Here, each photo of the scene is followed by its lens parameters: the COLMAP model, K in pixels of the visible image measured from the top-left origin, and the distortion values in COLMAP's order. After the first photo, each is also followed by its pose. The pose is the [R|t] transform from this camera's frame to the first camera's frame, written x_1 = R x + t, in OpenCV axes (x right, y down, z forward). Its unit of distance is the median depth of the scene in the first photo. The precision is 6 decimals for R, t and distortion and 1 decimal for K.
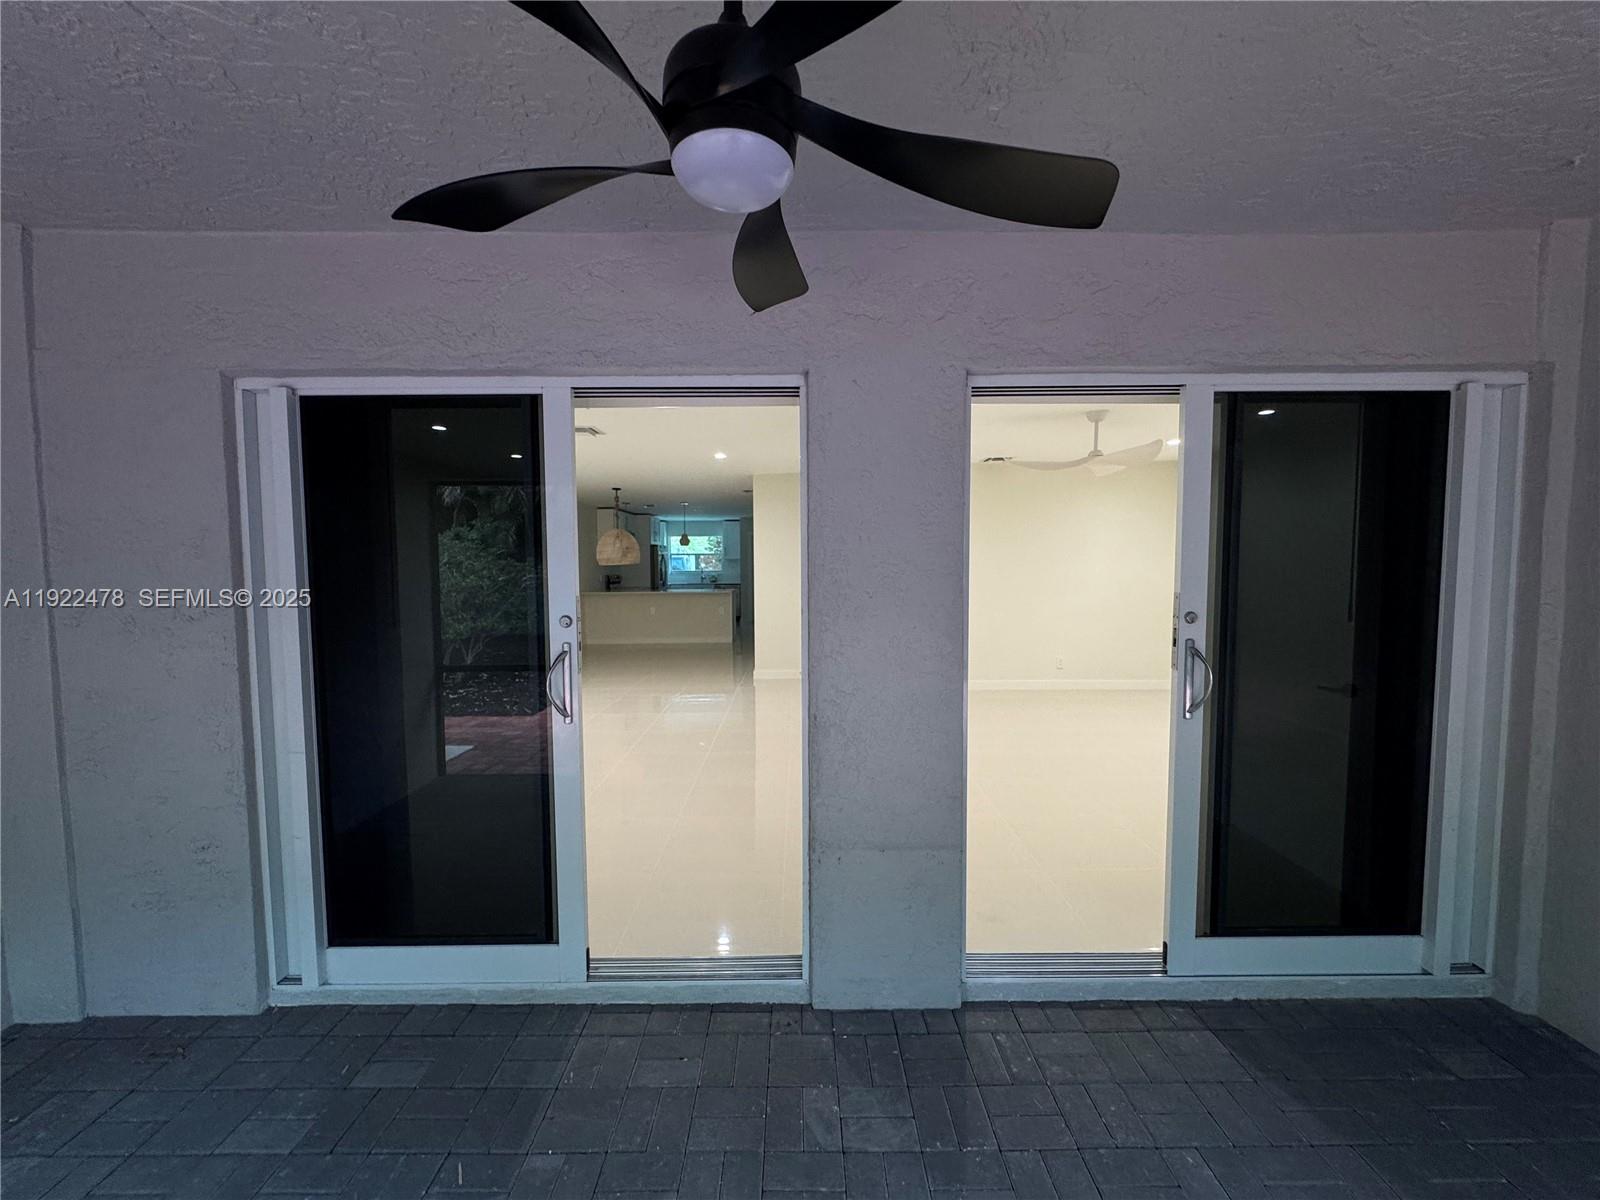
lens RADIAL K [[641.1, 0, 801.7], [0, 641.1, 599.8], [0, 0, 1]] dist [-0.002655, 0.000361]
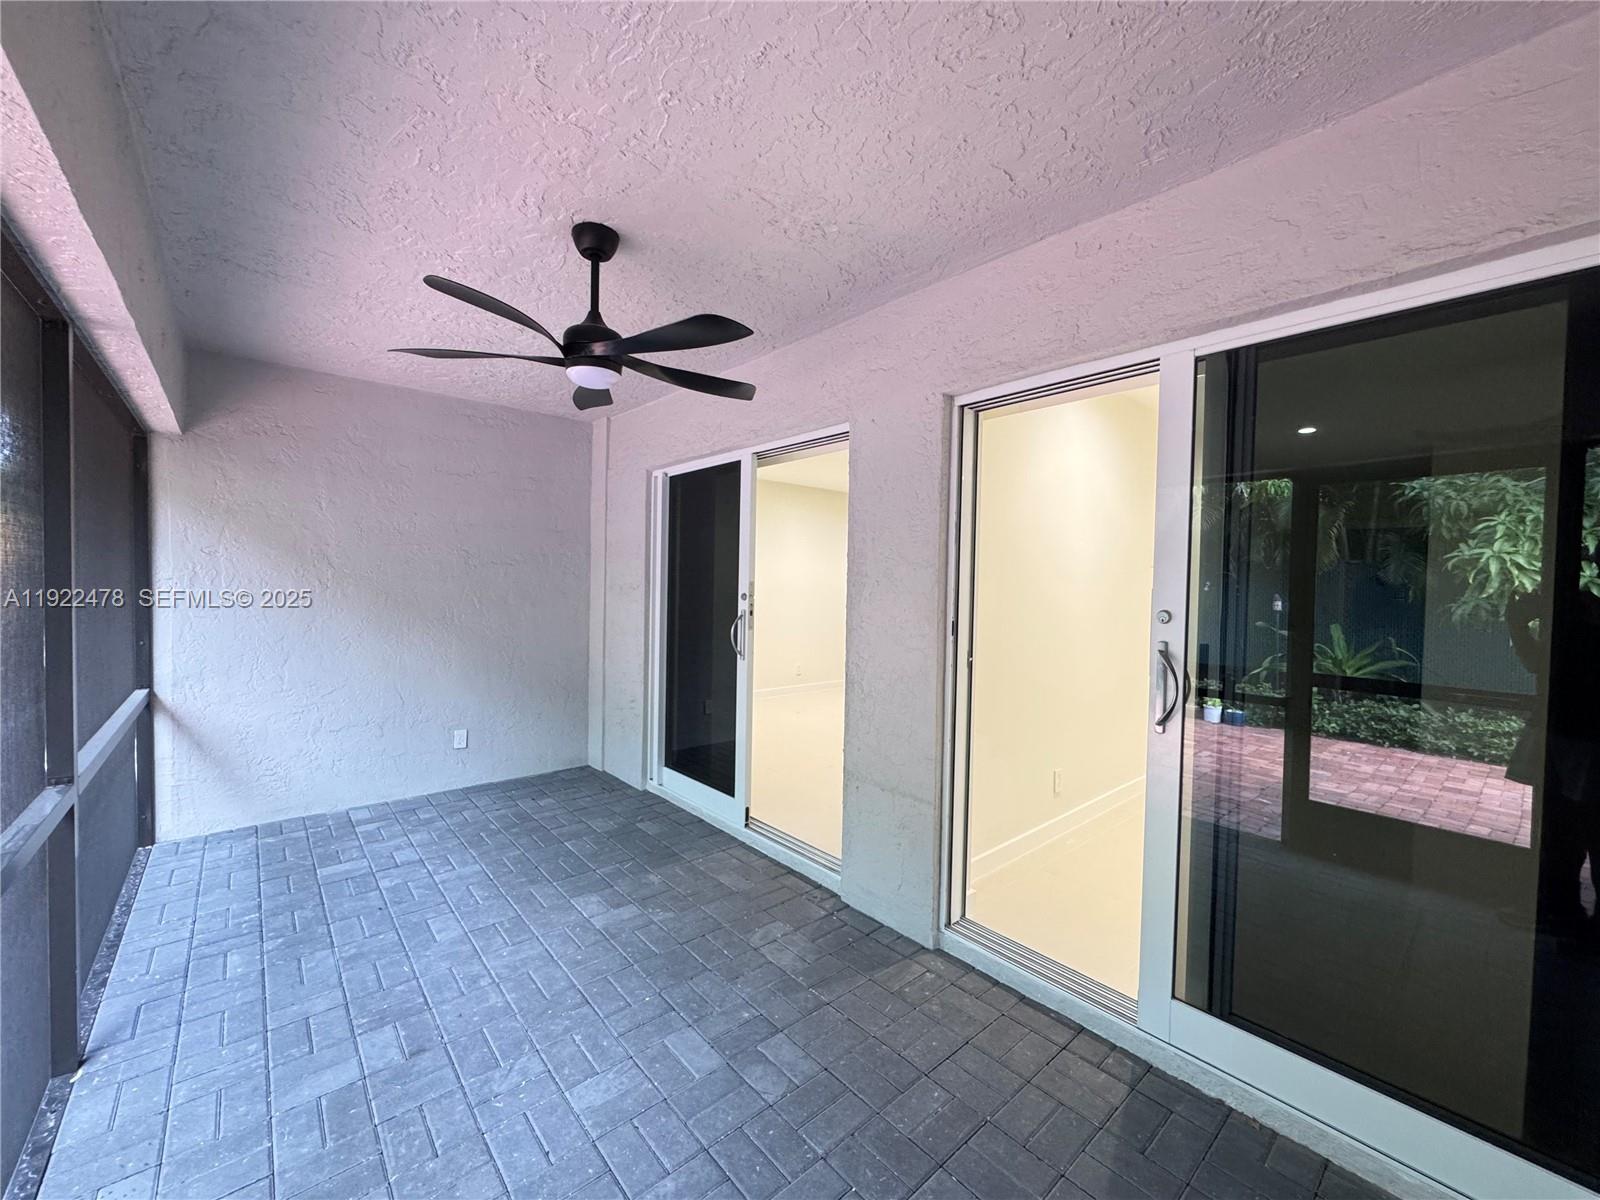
lens RADIAL K [[641.1, 0, 801.7], [0, 641.1, 599.8], [0, 0, 1]] dist [-0.002655, 0.000361]
pose [[0.650928, 0.037104, -0.758232, 0.947058], [-0.070353, 0.997455, -0.011586, 0.049467], [0.755872, 0.060885, 0.651882, 0.049793]]
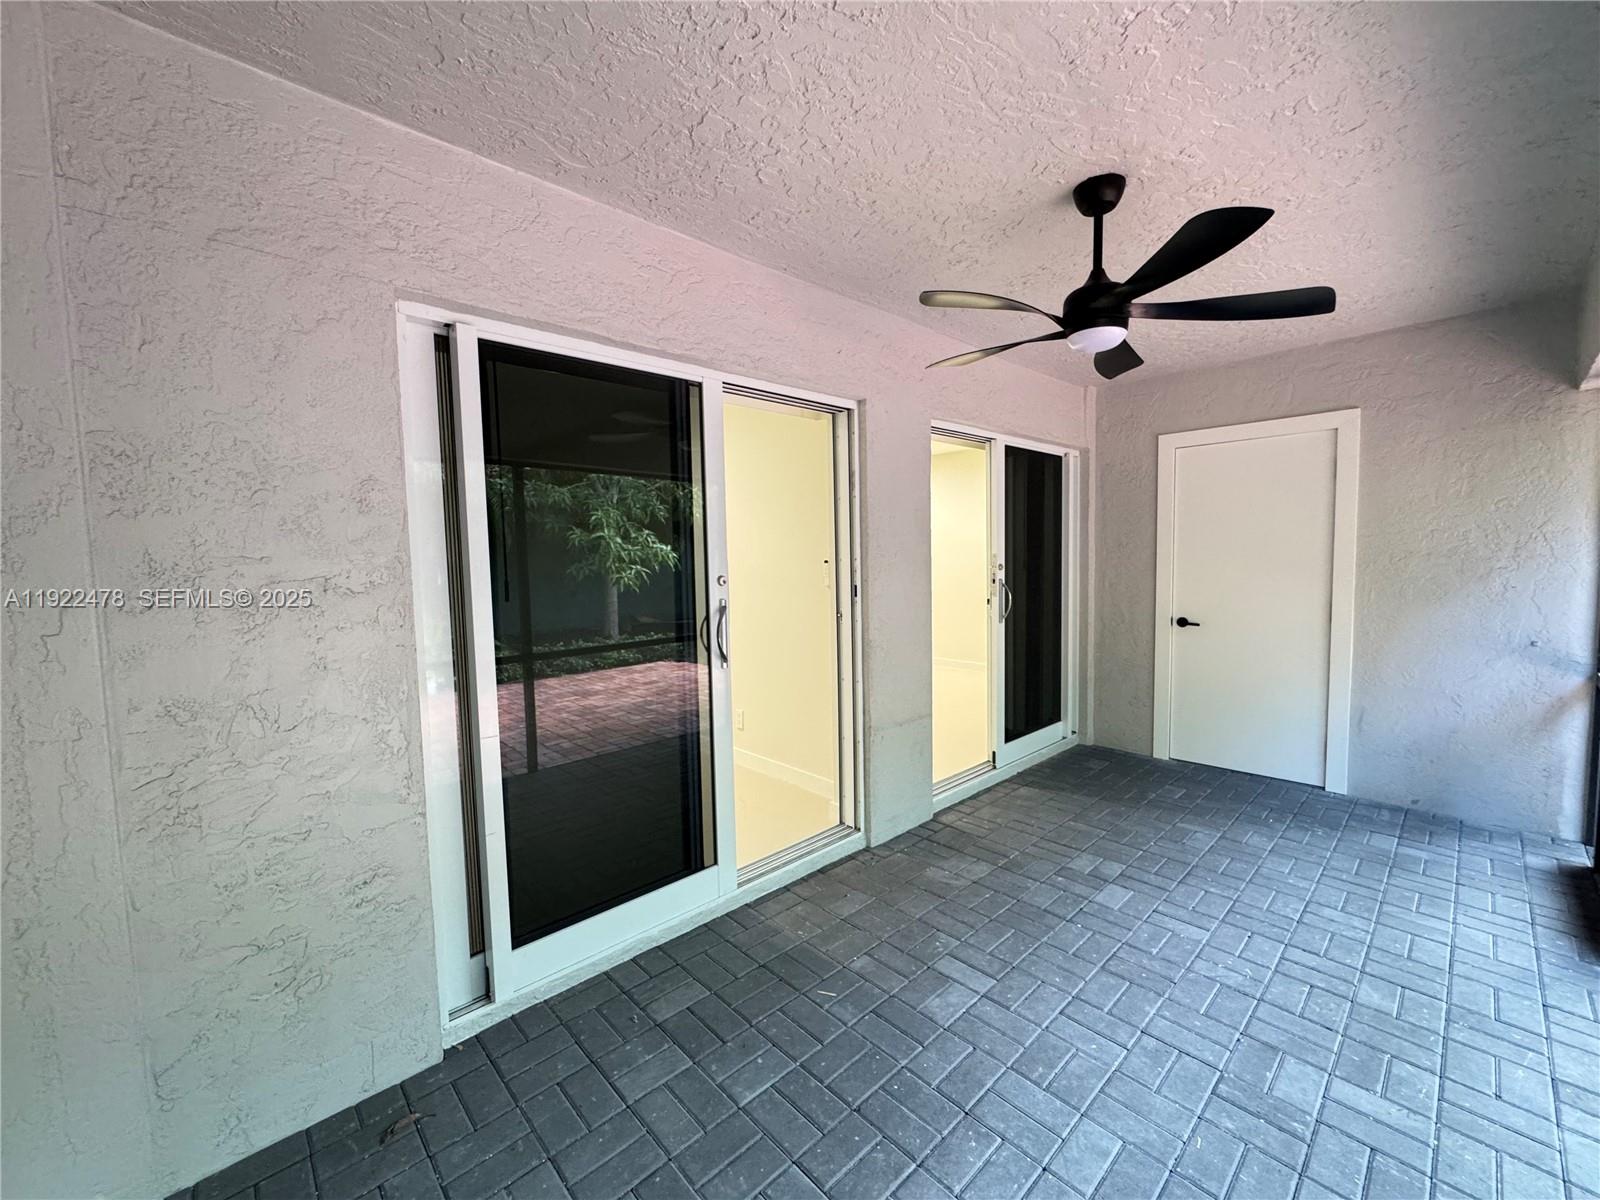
lens RADIAL K [[641.1, 0, 801.7], [0, 641.1, 599.8], [0, 0, 1]] dist [-0.002655, 0.000361]
pose [[0.733810, -0.054130, 0.677195, -1.040197], [0.060239, 0.998079, 0.014504, 0.060200], [-0.676679, 0.030151, 0.735661, 0.042807]]
